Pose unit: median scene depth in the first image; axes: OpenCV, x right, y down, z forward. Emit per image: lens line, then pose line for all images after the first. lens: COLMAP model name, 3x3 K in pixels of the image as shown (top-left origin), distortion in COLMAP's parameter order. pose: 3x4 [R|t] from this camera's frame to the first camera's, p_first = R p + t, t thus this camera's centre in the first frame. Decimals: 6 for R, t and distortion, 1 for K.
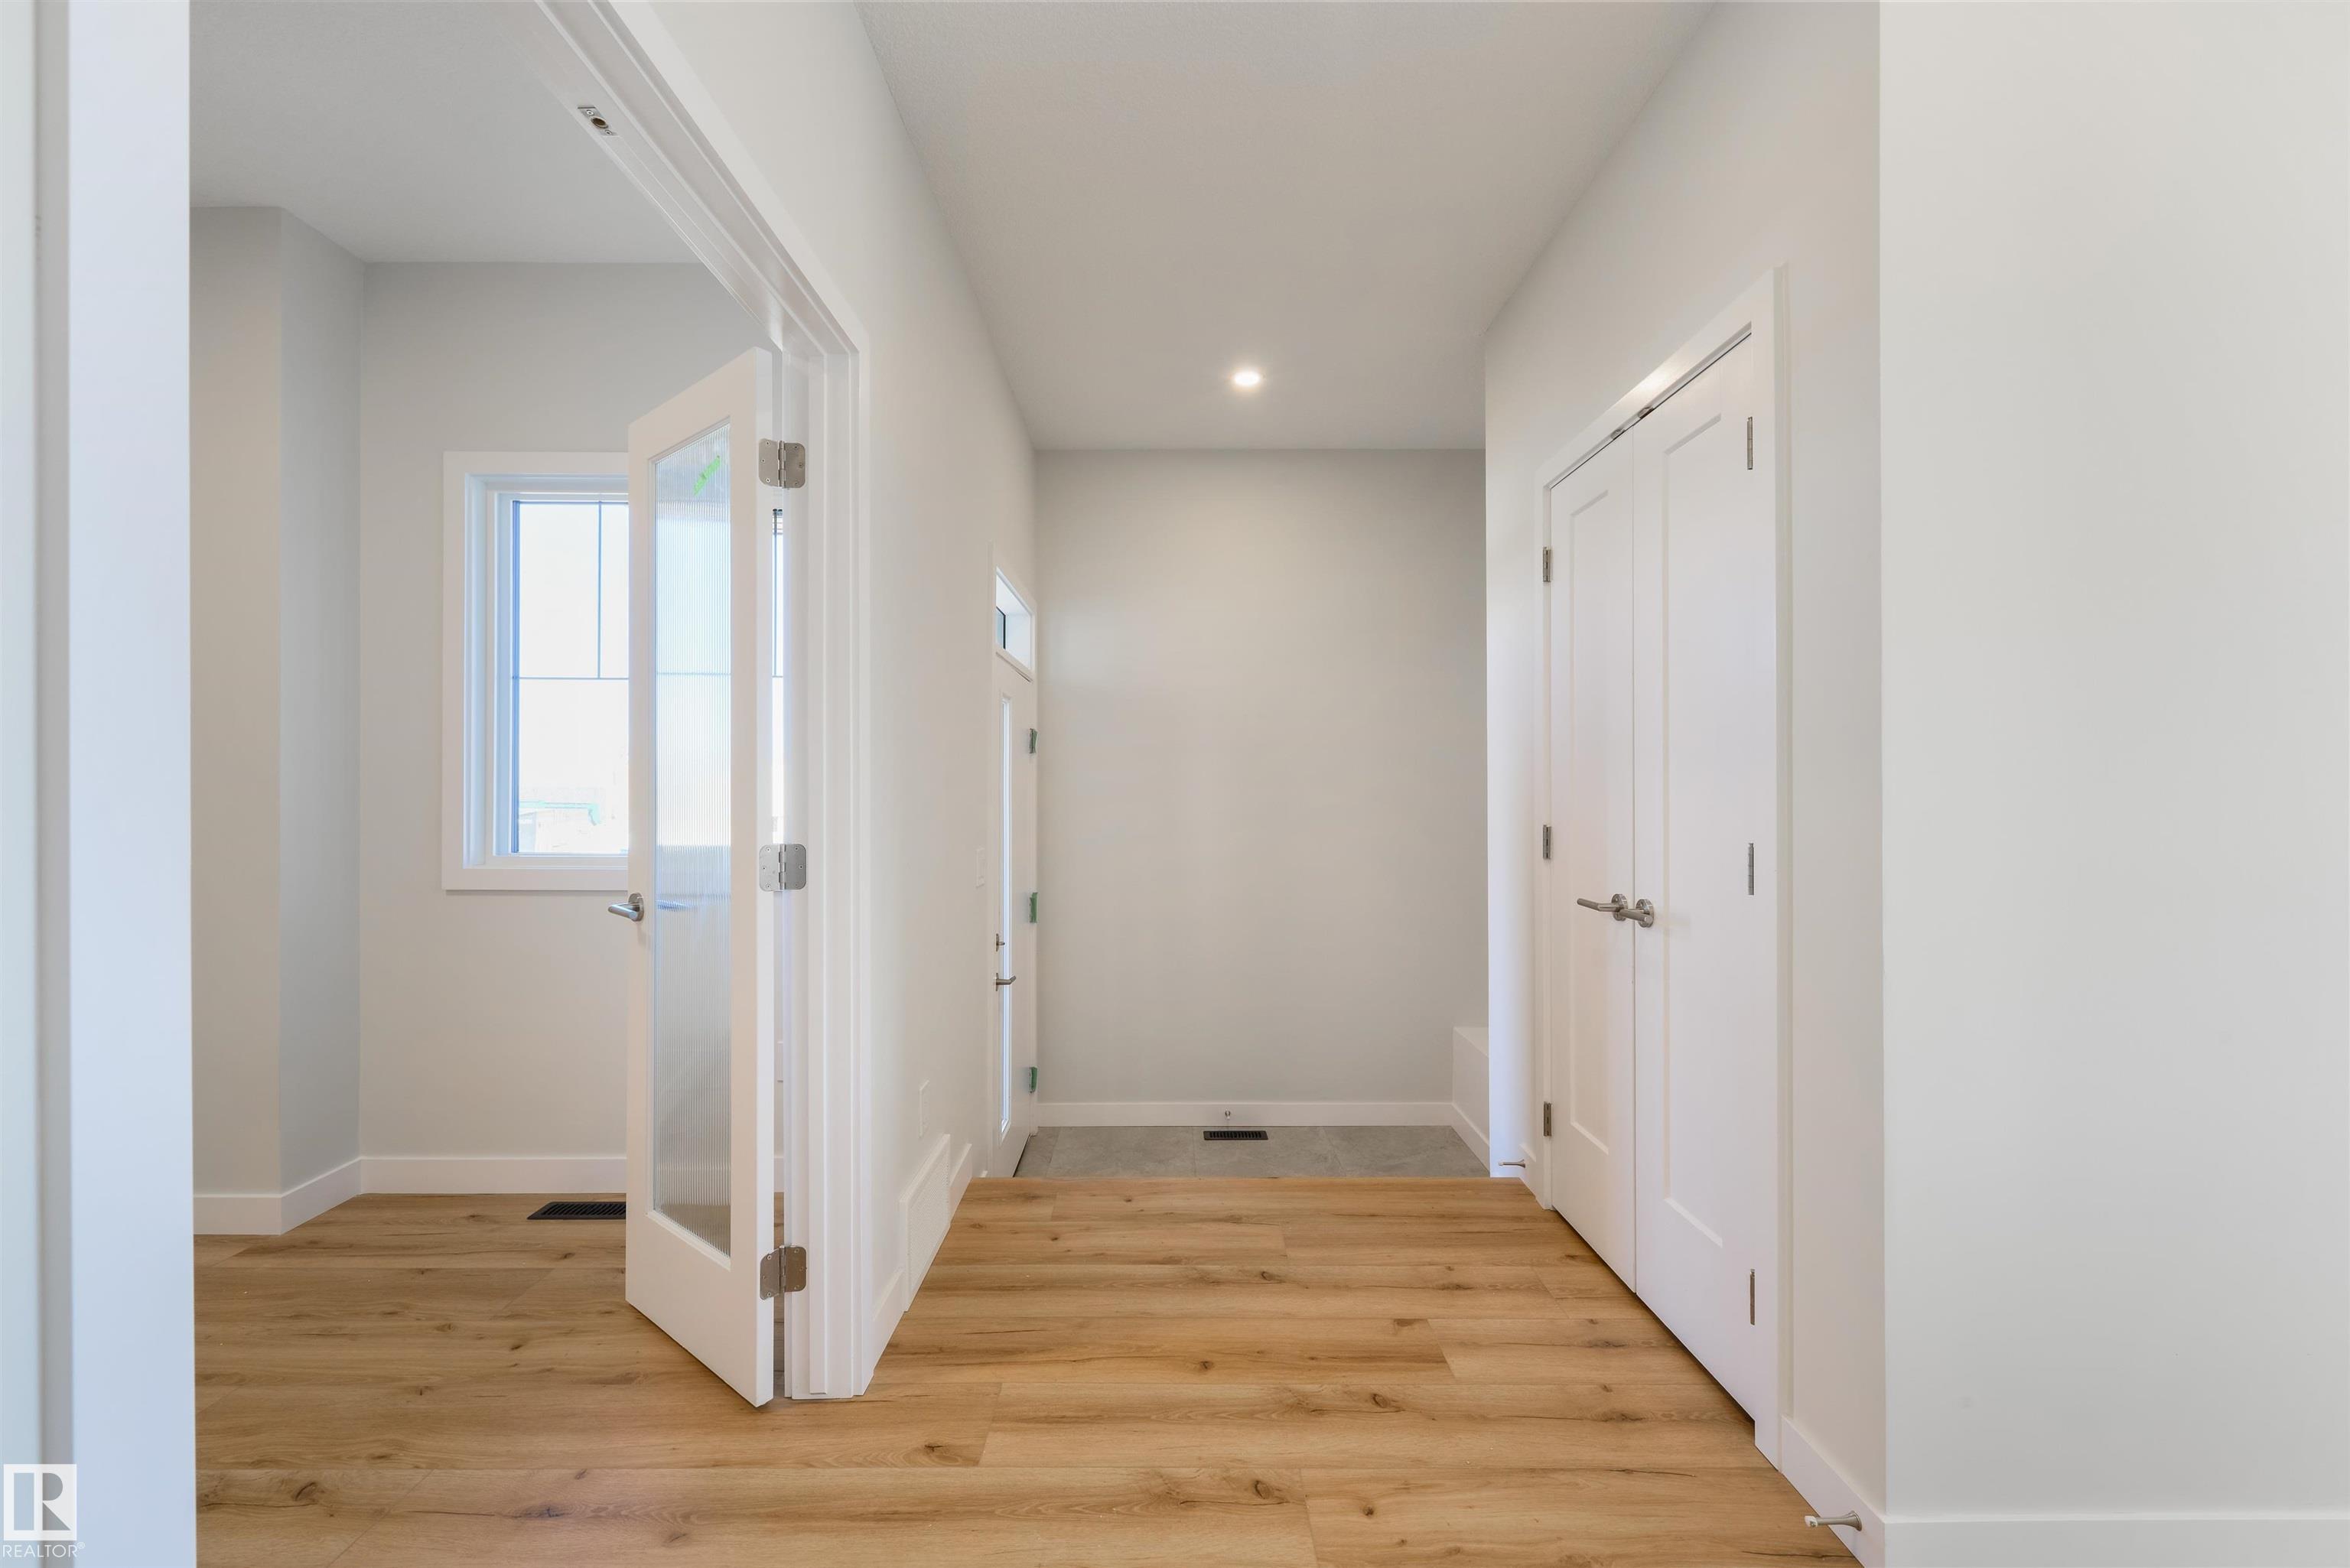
lens RADIAL K [[921.7, 0, 1175.9], [0, 921.7, 786.1], [0, 0, 1]] dist [0.006472, -0.003489]
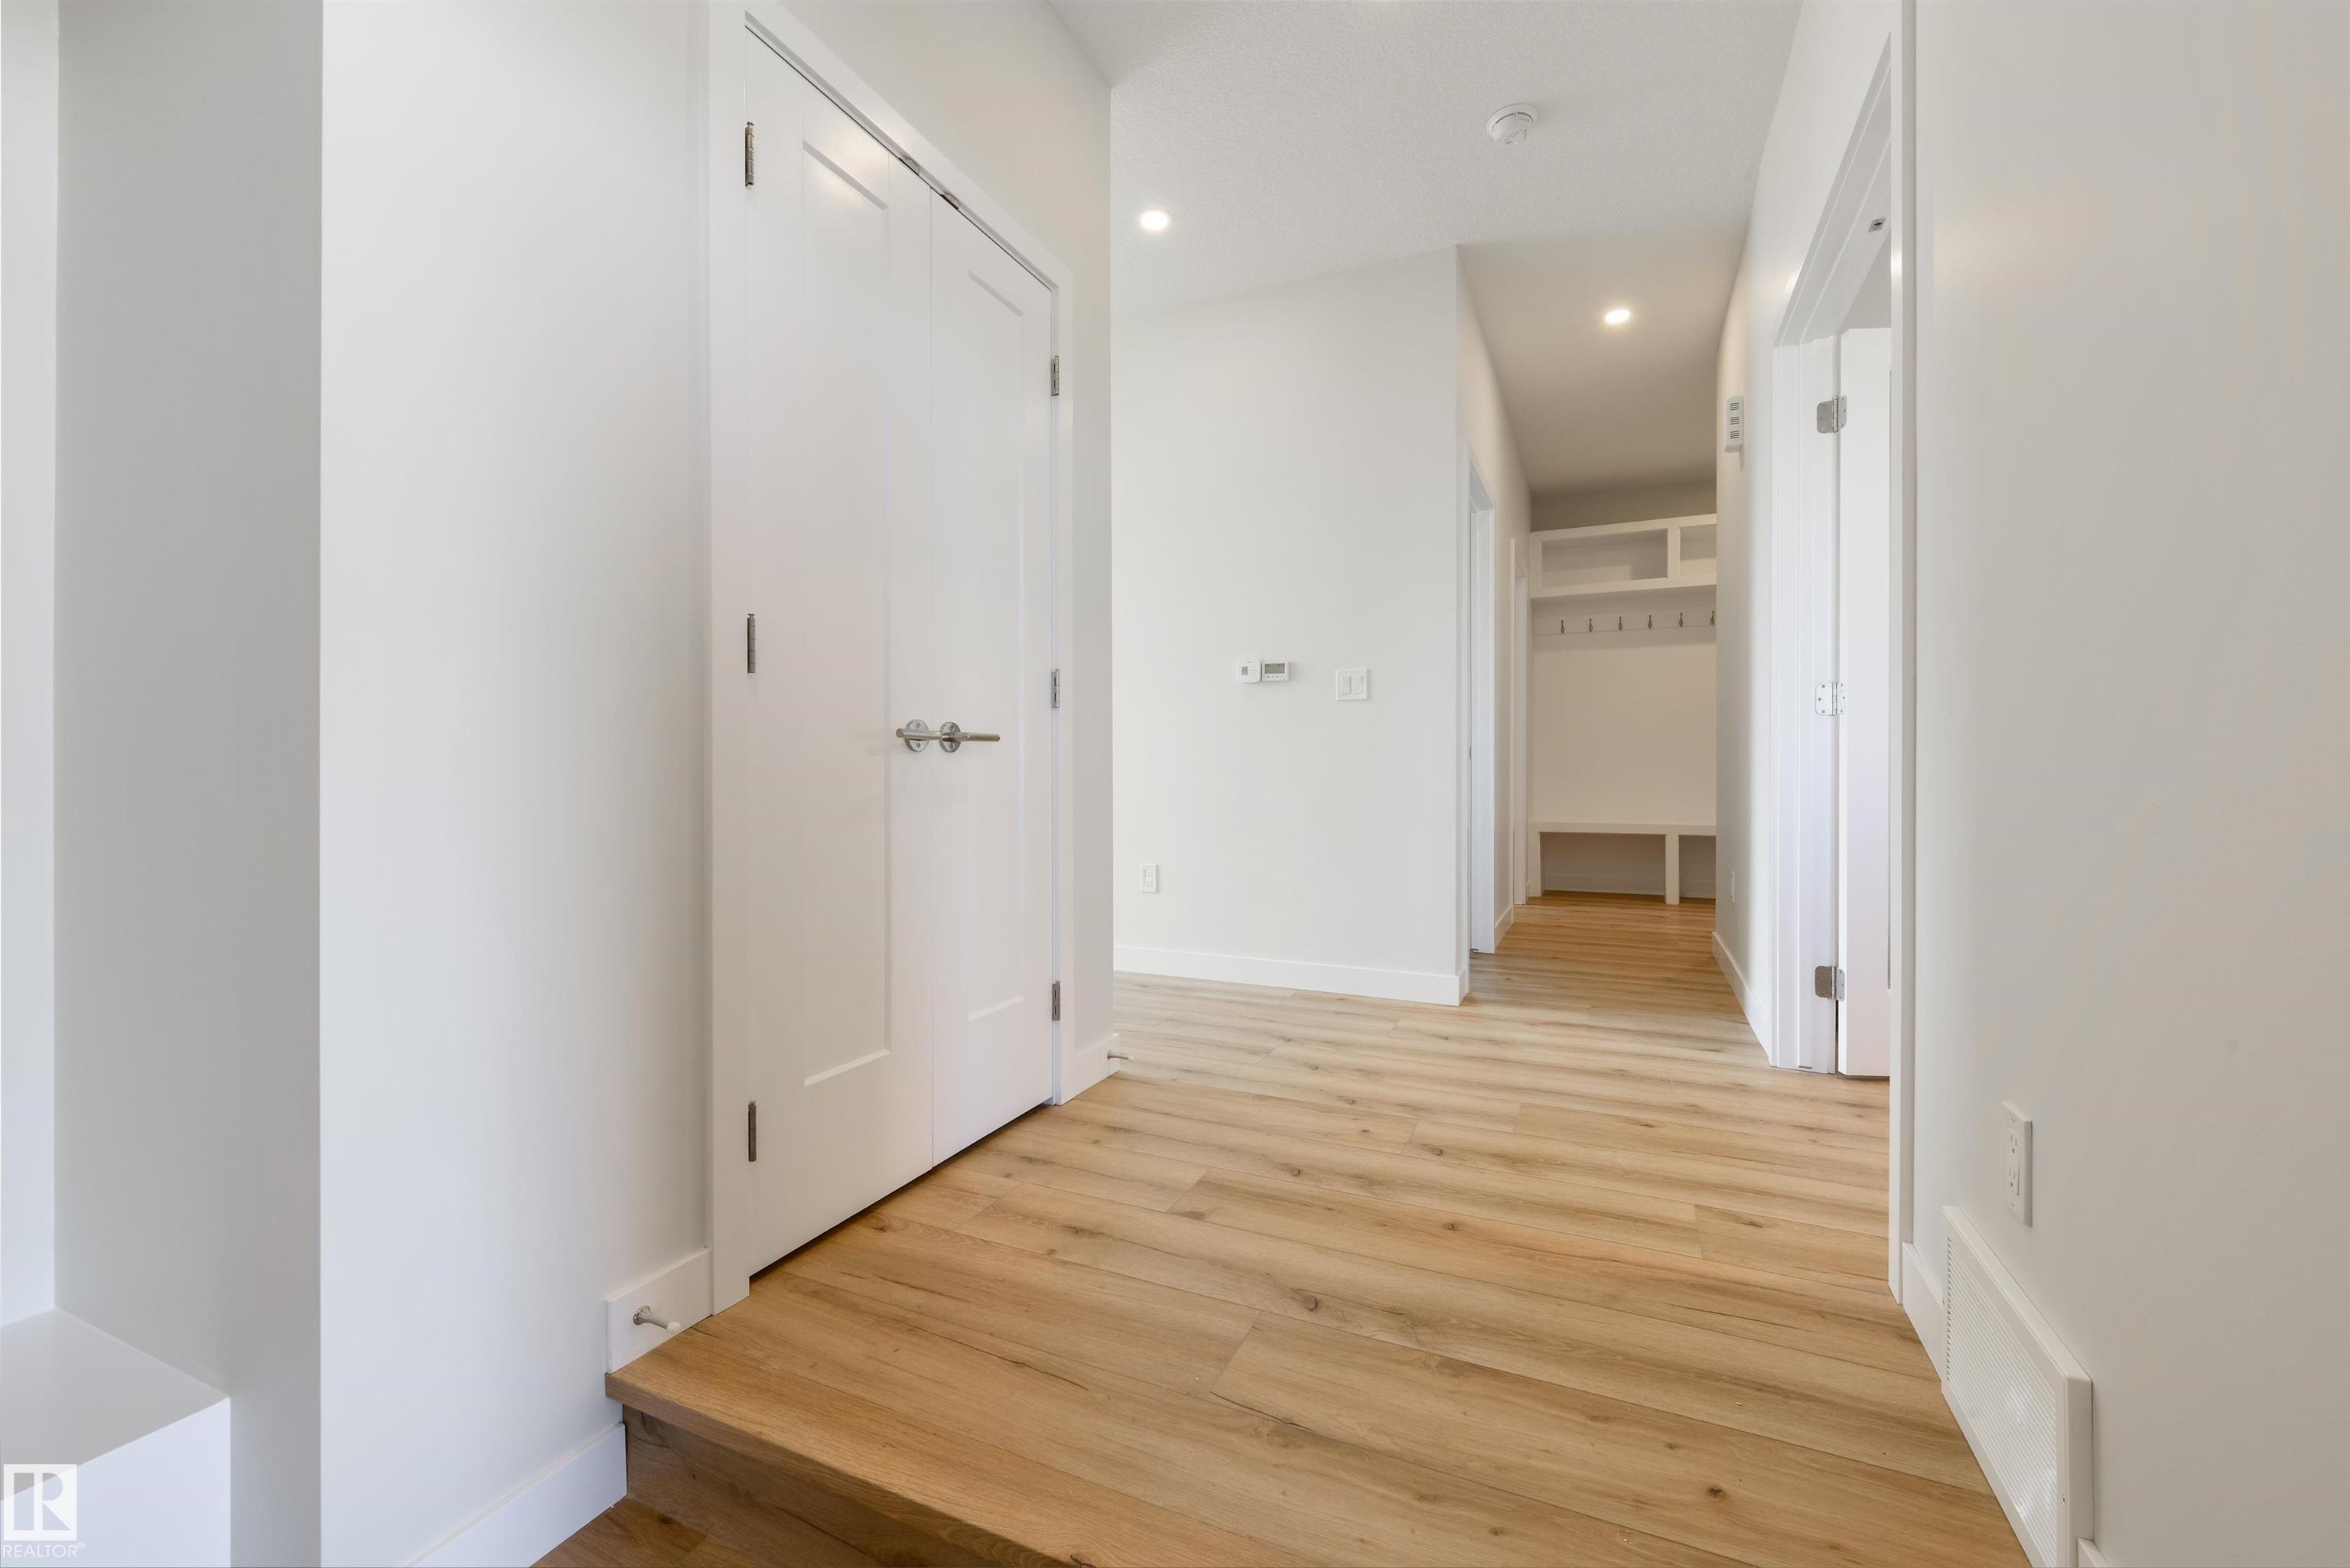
lens RADIAL K [[921.7, 0, 1183.8], [0, 921.7, 773.8], [0, 0, 1]] dist [0.006472, -0.003489]
pose [[-0.903826, -0.004520, 0.427875, -0.104727], [-0.002760, 0.999985, 0.004734, 0.172014], [-0.427890, 0.003098, -0.903825, 1.771680]]
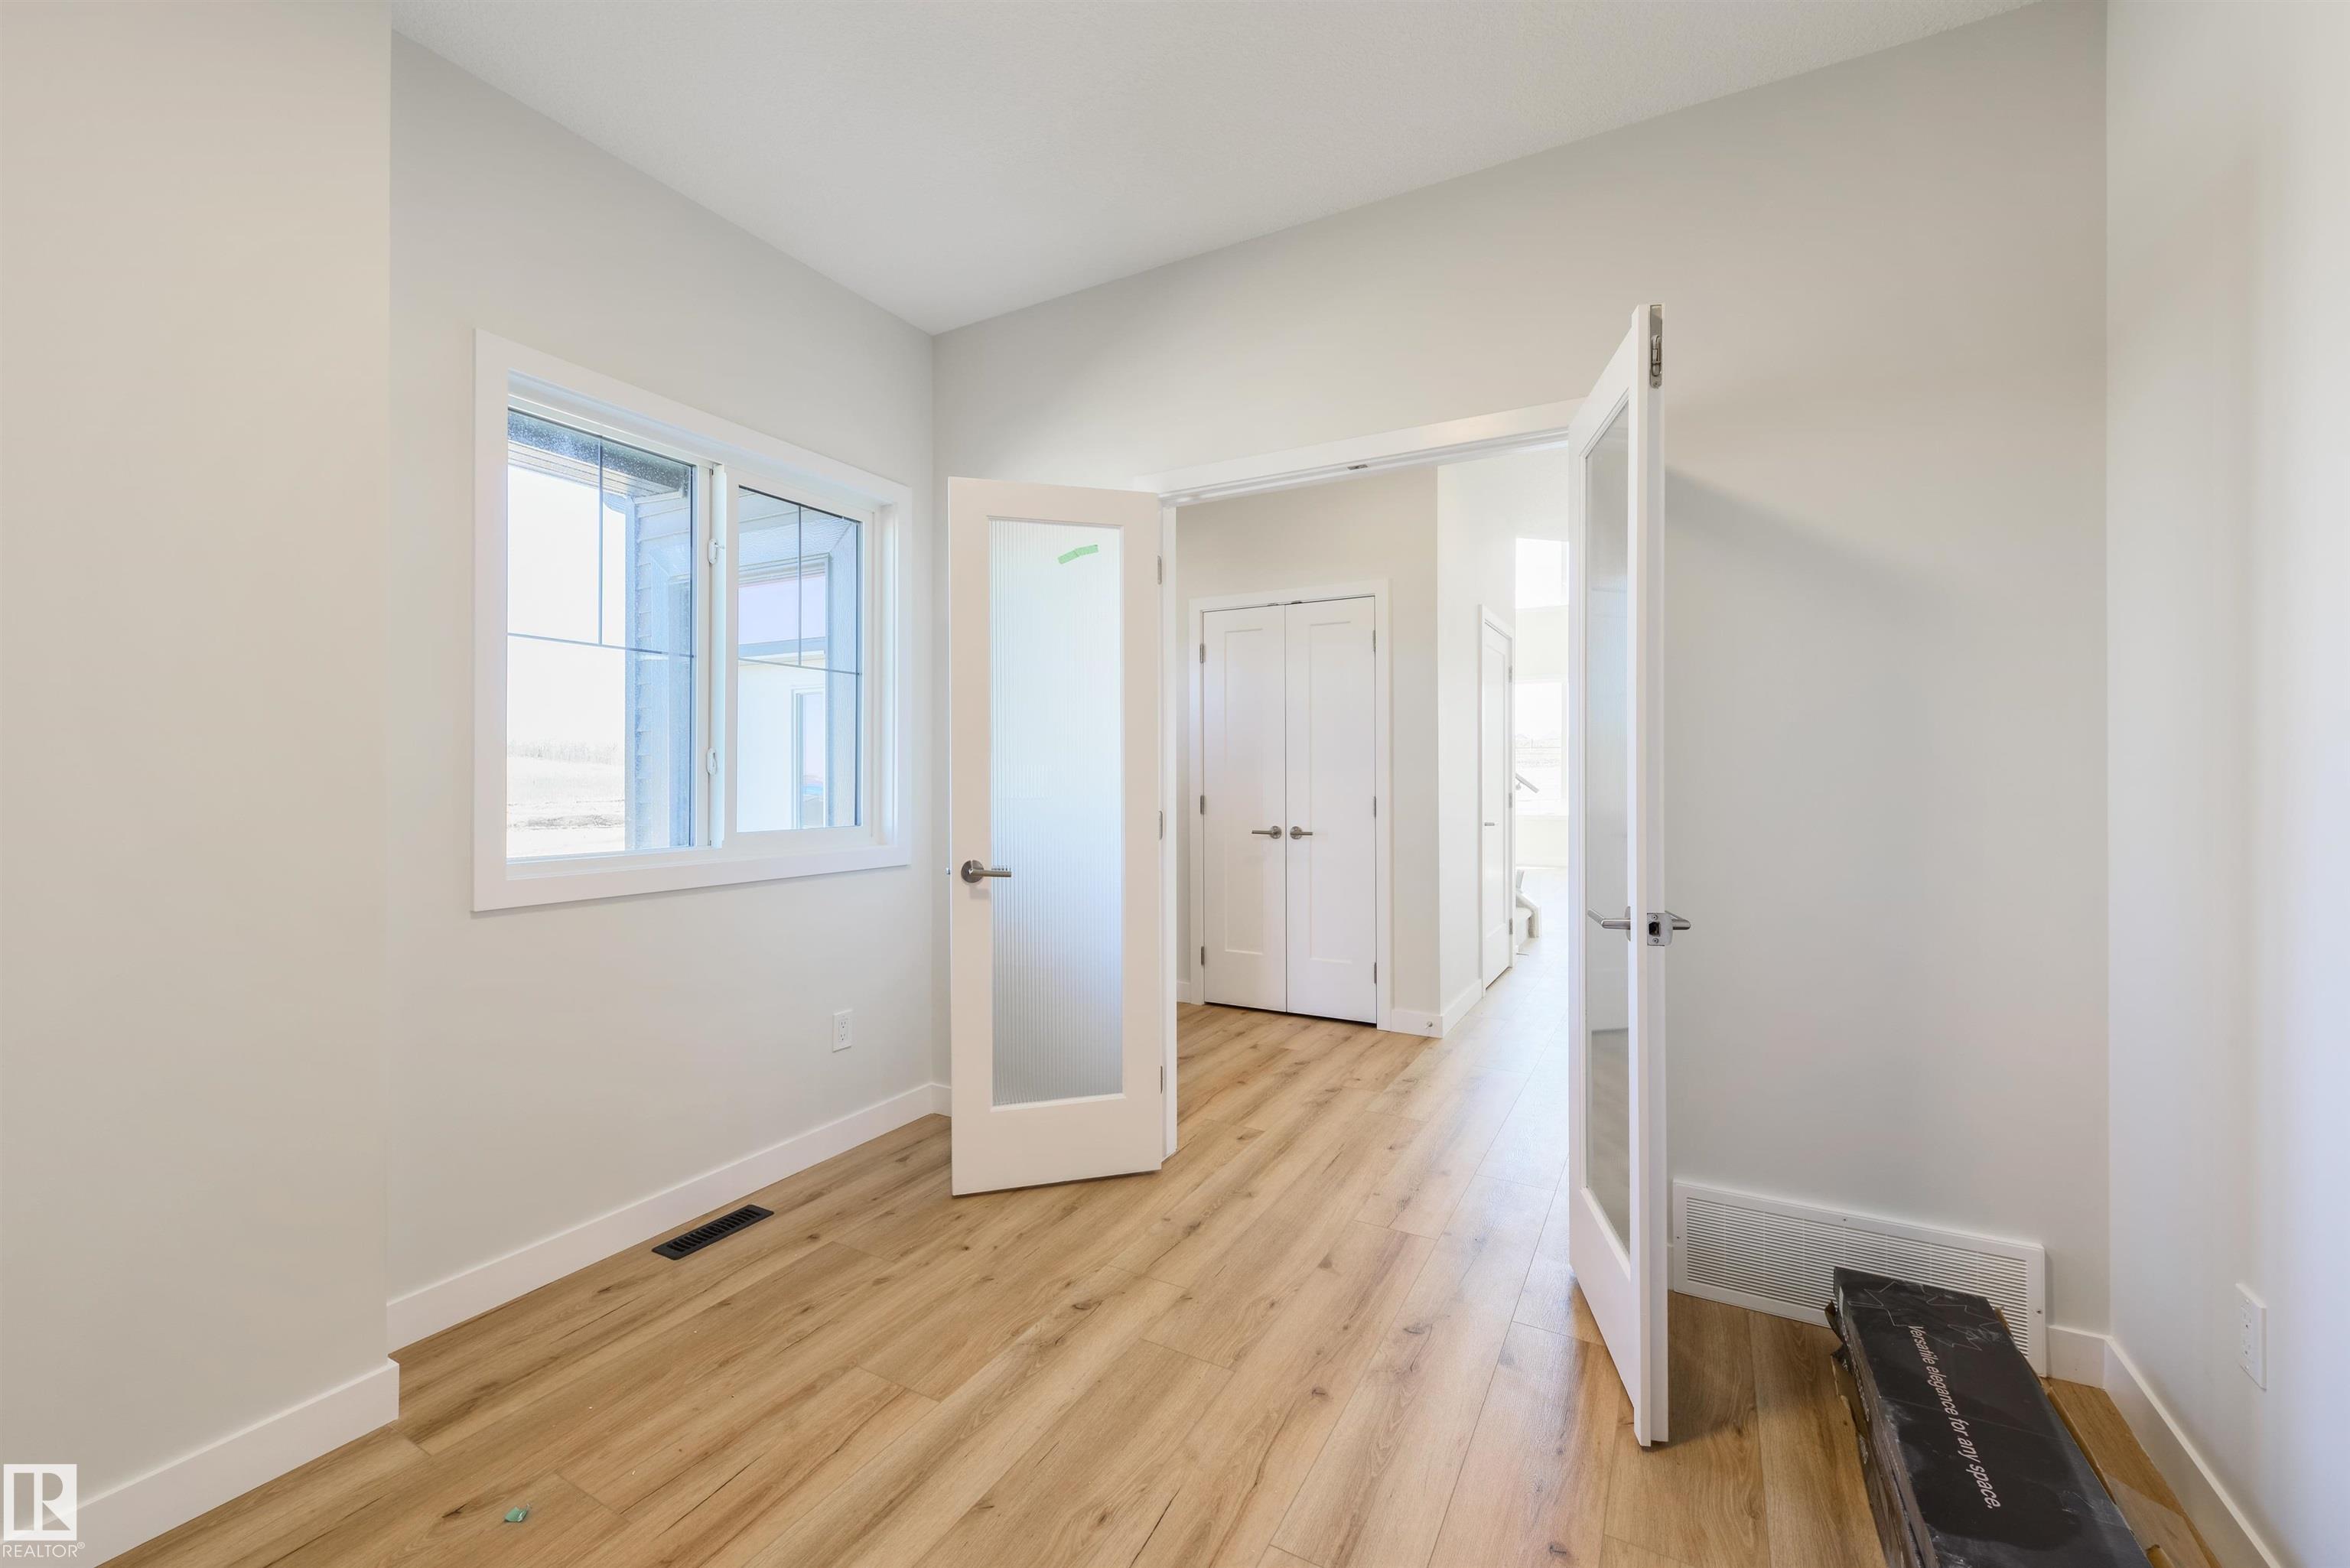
lens RADIAL K [[921.7, 0, 1187.3], [0, 921.7, 777.7], [0, 0, 1]] dist [0.006472, -0.003489]
pose [[0.484809, -0.002181, 0.874617, -1.536407], [-0.000857, 0.999995, 0.002969, 0.002222], [-0.874620, -0.002189, 0.484805, 0.174659]]
